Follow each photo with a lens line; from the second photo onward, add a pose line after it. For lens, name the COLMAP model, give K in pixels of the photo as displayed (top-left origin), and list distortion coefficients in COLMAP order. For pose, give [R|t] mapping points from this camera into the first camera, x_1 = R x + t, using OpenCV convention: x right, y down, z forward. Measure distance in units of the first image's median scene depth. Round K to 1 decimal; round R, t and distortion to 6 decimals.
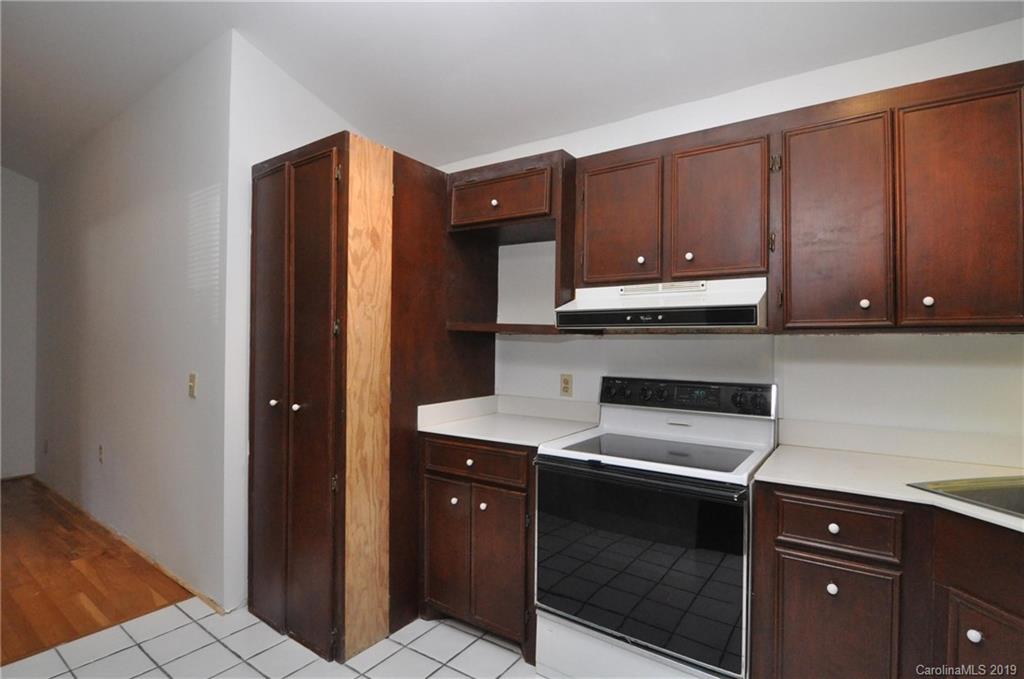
lens RADIAL K [[480.7, 0, 513.4], [0, 480.7, 339.3], [0, 0, 1]] dist [-0.003273, -0.000527]
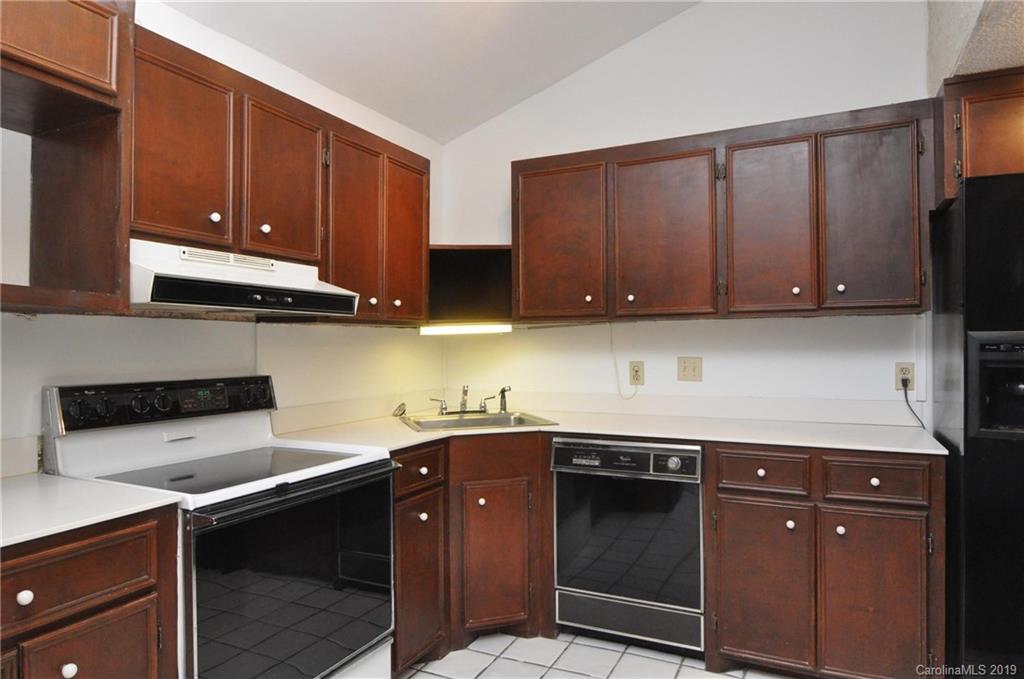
lens RADIAL K [[615.4, 0, 514.5], [0, 615.4, 339.1], [0, 0, 1]] dist [-0.001706, 0.001001]
pose [[-0.114963, -0.004800, 0.993358, -0.749738], [-0.010210, 0.999941, 0.003650, 0.014138], [-0.993317, -0.009723, -0.115006, 0.666549]]
